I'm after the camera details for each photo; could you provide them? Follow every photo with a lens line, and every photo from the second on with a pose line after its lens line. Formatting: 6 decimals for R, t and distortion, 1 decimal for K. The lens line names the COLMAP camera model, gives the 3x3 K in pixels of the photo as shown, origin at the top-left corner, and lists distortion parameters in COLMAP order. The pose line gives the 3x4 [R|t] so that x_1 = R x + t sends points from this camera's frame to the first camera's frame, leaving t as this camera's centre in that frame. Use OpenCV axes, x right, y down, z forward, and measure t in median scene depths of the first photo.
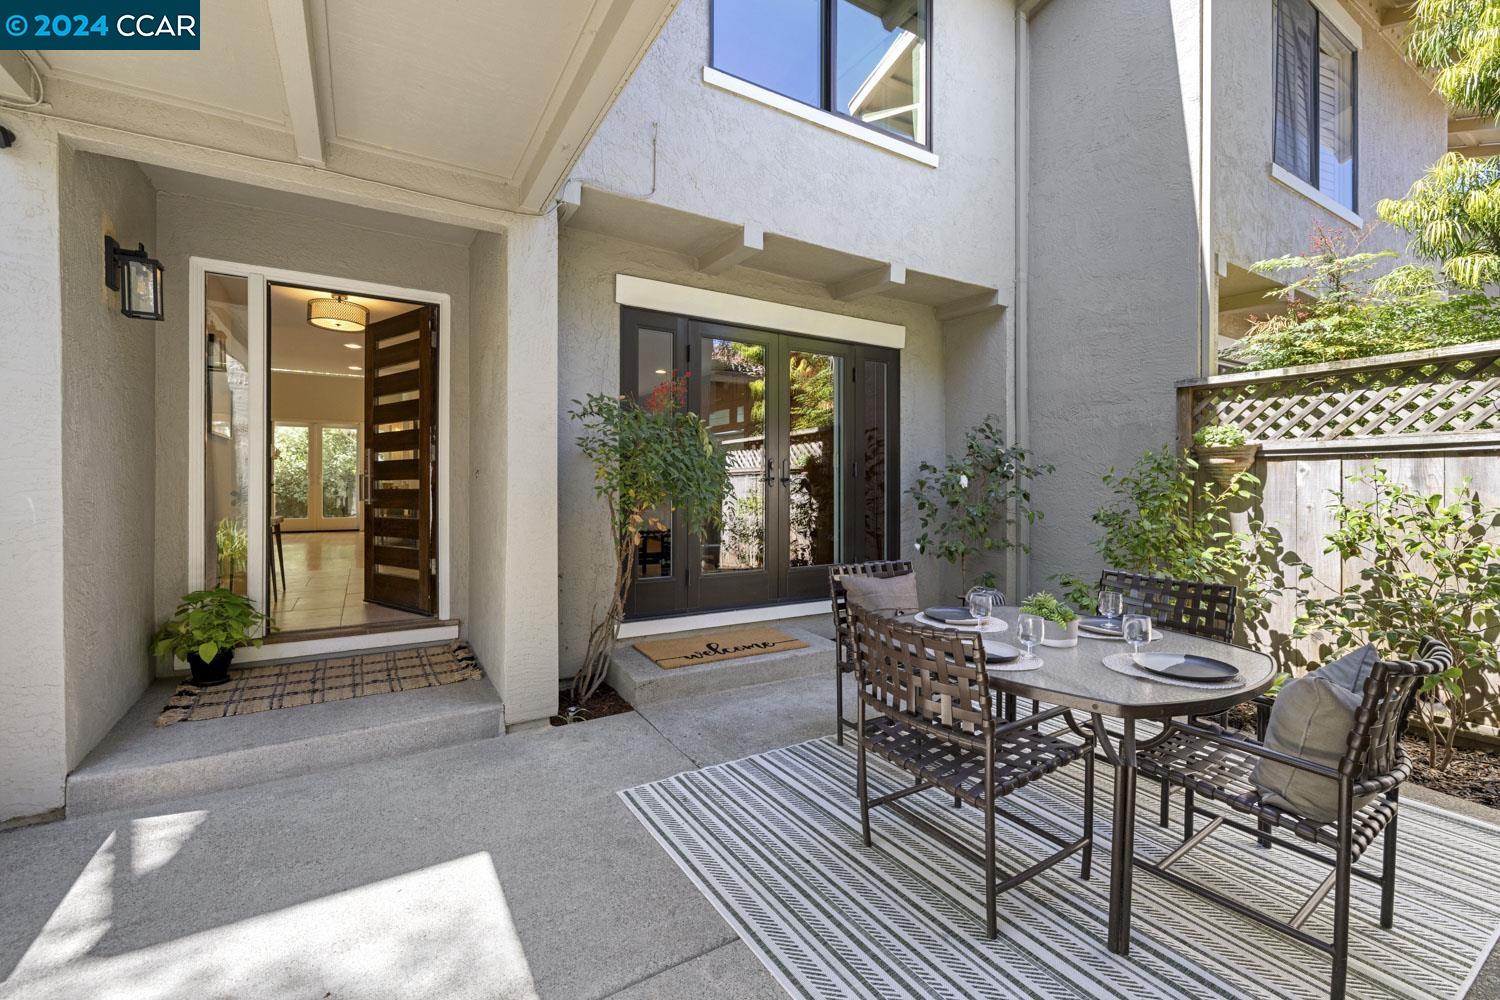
lens RADIAL K [[617.6, 0, 747.9], [0, 617.6, 489.2], [0, 0, 1]] dist [-0.000142, 0.000329]
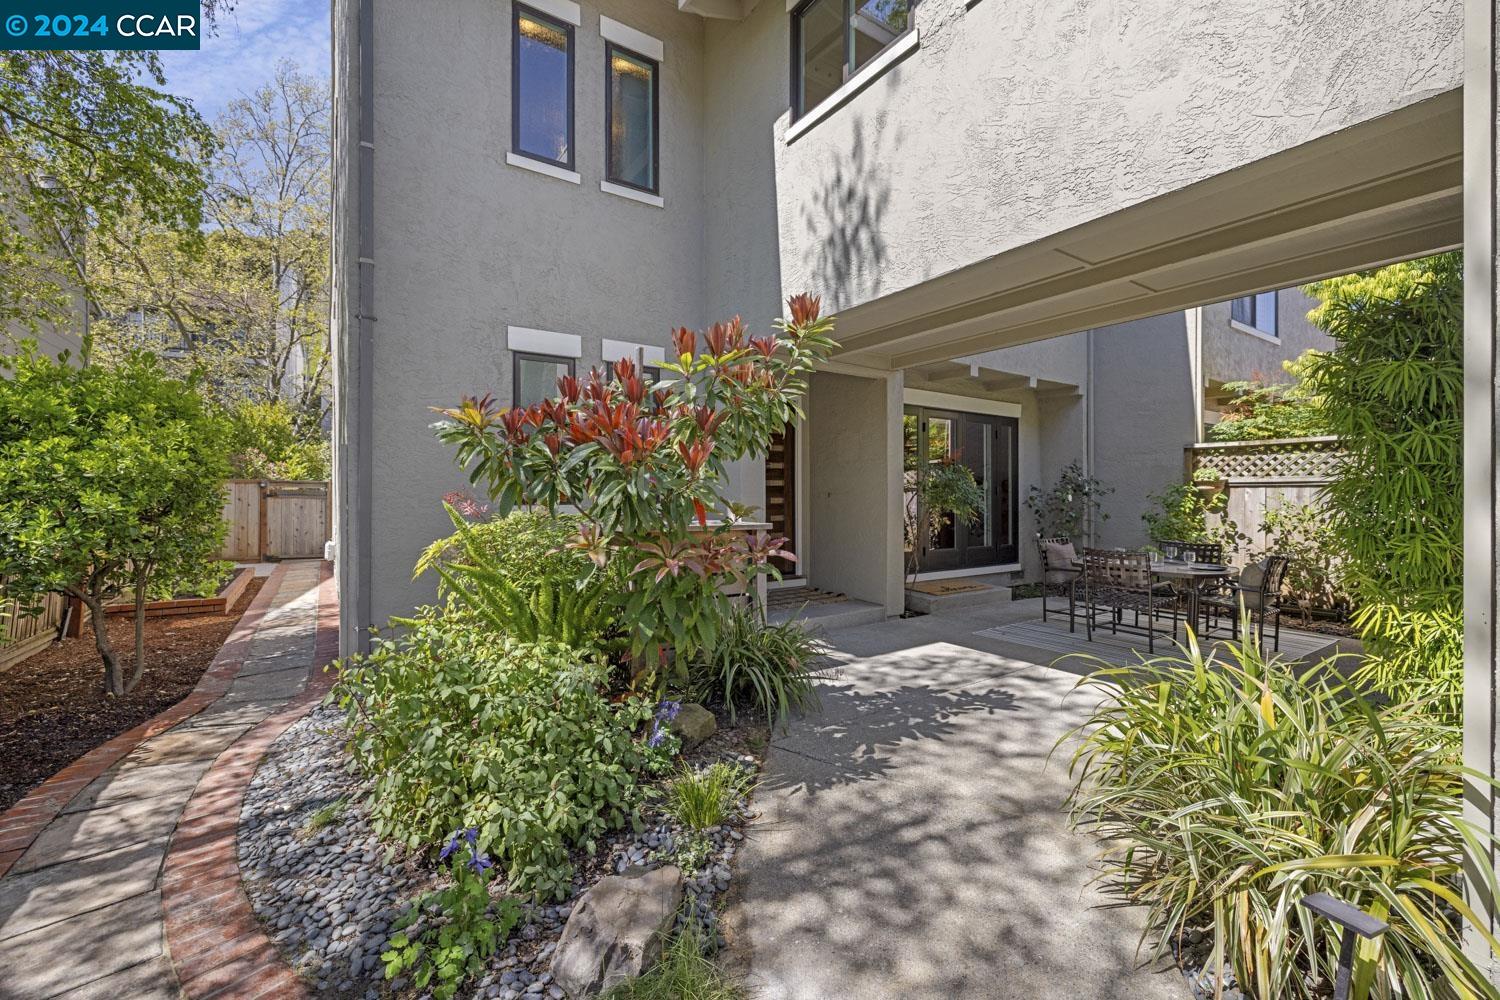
lens RADIAL K [[617.6, 0, 751.4], [0, 617.6, 503.7], [0, 0, 1]] dist [-0.000142, 0.000329]
pose [[0.998078, -0.003949, 0.061843, -0.825837], [0.003359, 0.999948, 0.009636, -0.018916], [-0.061878, -0.009410, 0.998039, -0.893020]]
